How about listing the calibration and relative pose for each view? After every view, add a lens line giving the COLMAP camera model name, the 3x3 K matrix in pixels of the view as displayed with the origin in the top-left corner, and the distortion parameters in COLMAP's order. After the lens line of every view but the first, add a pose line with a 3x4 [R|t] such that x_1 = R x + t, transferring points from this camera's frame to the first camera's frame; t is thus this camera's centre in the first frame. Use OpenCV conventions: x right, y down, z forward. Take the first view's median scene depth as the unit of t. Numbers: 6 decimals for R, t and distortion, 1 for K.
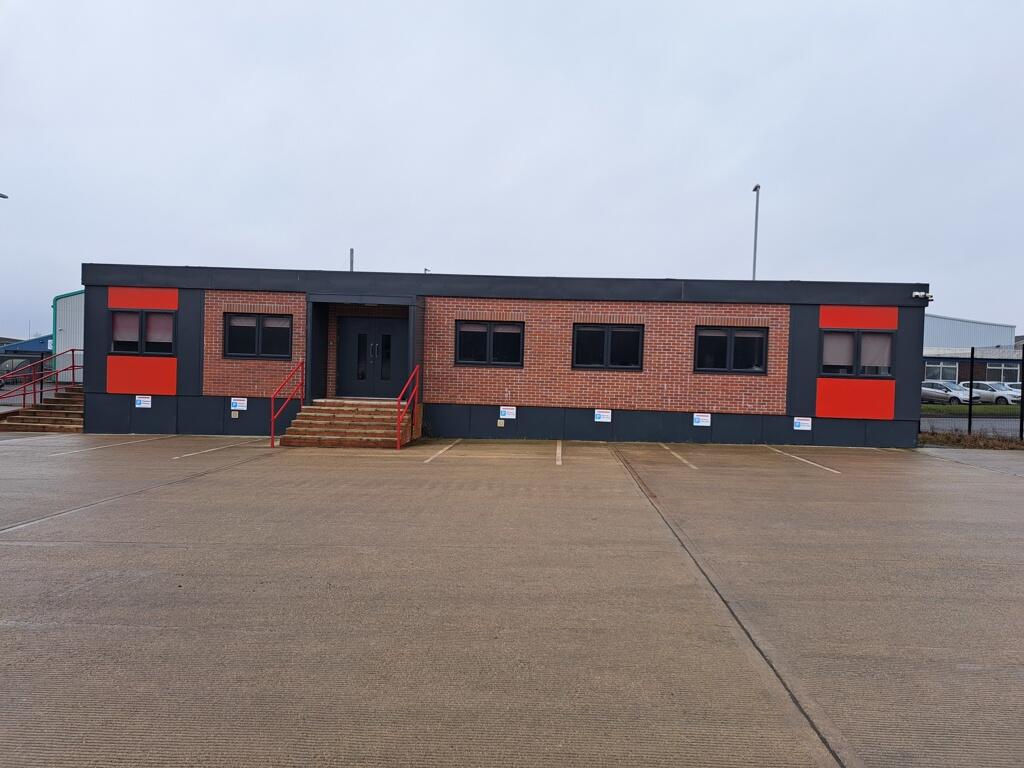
lens RADIAL K [[741.0, 0, 508.8], [0, 741.0, 378.5], [0, 0, 1]] dist [0.121503, -0.000971]
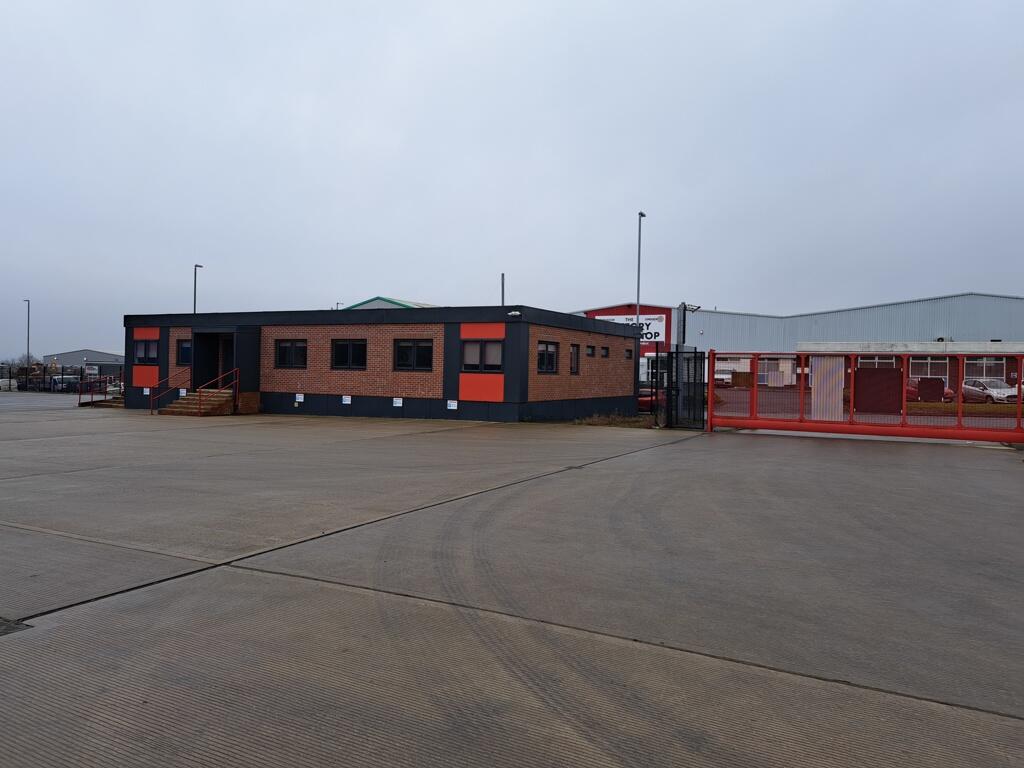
lens RADIAL K [[723.0, 0, 512.5], [0, 723.0, 383.3], [0, 0, 1]] dist [0.034725, -0.003755]
pose [[0.915316, -0.006122, -0.402690, 1.034711], [0.004541, 0.999978, -0.004881, 0.025255], [0.402711, 0.002639, 0.915323, -0.222157]]
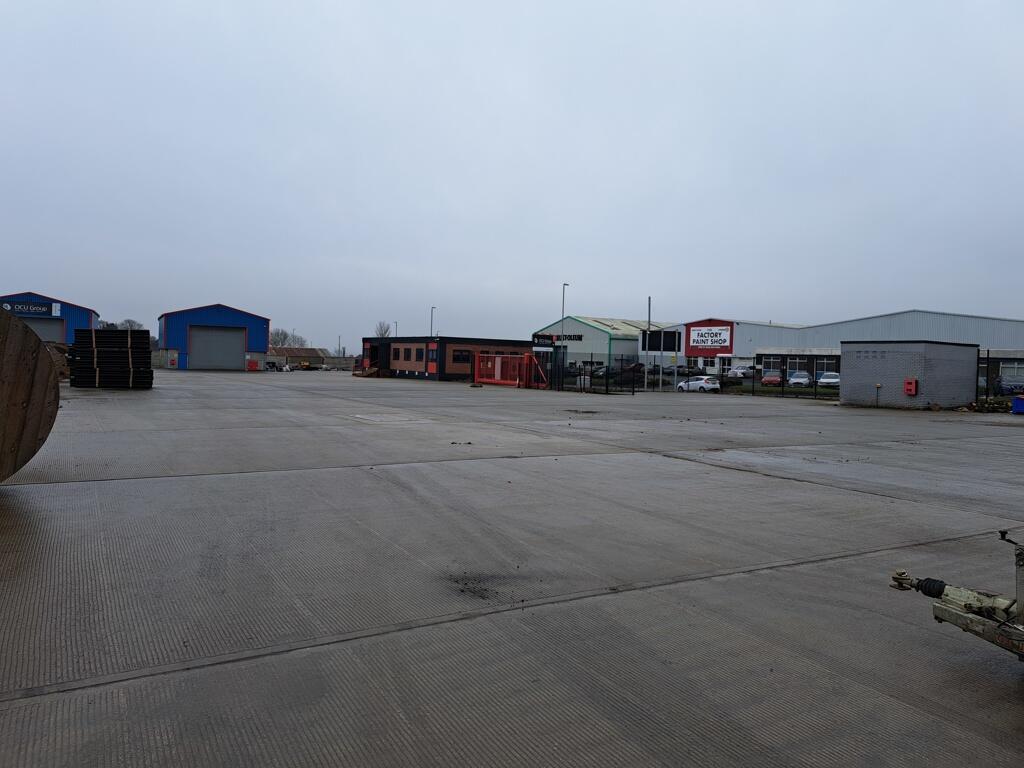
lens RADIAL K [[723.0, 0, 518.7], [0, 723.0, 384.0], [0, 0, 1]] dist [0.034725, -0.003755]
pose [[0.571502, 0.017946, -0.820404, 3.556476], [-0.024488, 0.999689, 0.004810, 0.078861], [0.820235, 0.017341, 0.571764, -0.678541]]
